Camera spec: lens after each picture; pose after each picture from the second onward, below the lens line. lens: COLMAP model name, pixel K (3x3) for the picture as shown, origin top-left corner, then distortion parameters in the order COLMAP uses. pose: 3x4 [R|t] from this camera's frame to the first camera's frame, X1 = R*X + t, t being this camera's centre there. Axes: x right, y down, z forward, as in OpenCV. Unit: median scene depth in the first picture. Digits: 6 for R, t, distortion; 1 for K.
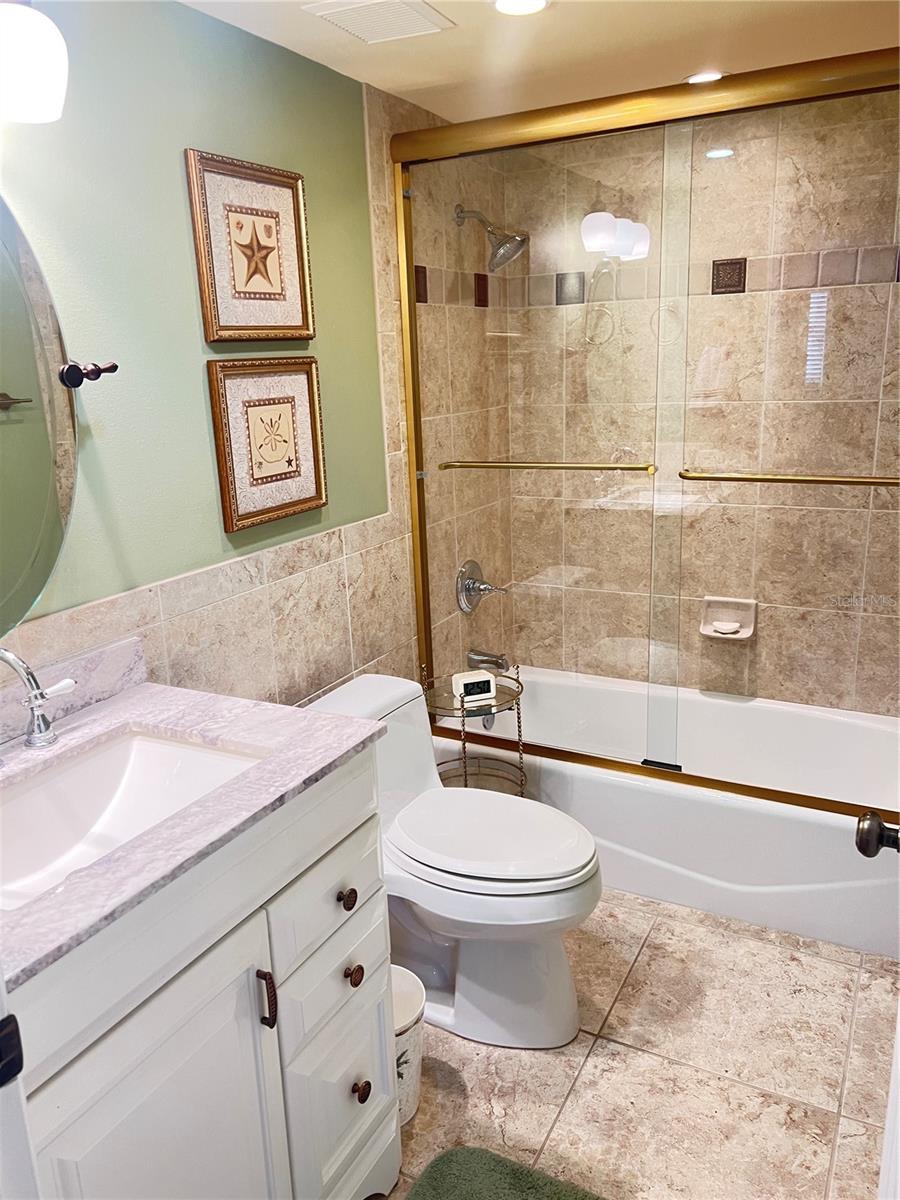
lens RADIAL K [[909.3, 0, 444.5], [0, 909.3, 592.5], [0, 0, 1]] dist [0.044533, -0.059243]
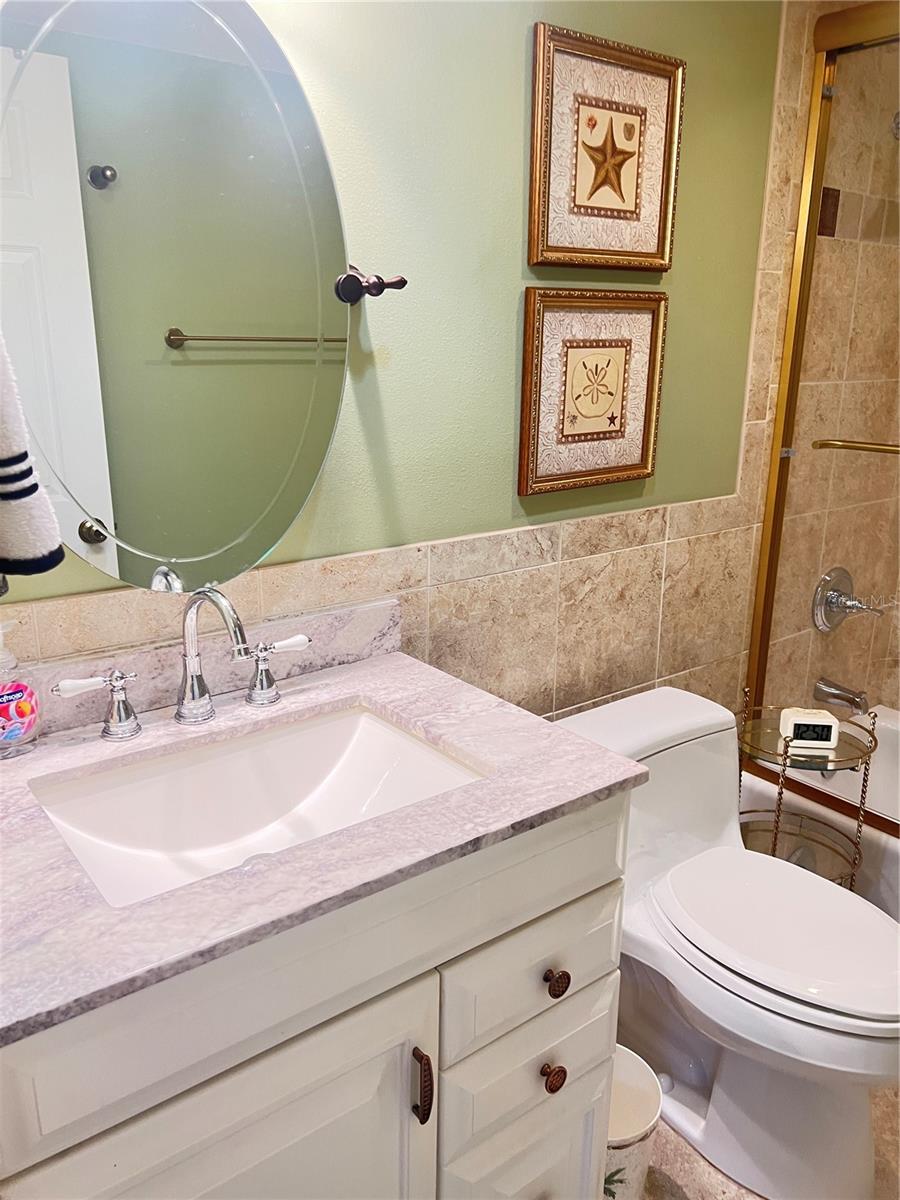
lens RADIAL K [[909.3, 0, 437.0], [0, 909.3, 603.5], [0, 0, 1]] dist [0.044533, -0.059243]
pose [[0.908608, 0.160950, -0.385391, 0.034873], [-0.145735, 0.986943, 0.068586, -0.012504], [0.391398, -0.006153, 0.920201, 0.187110]]
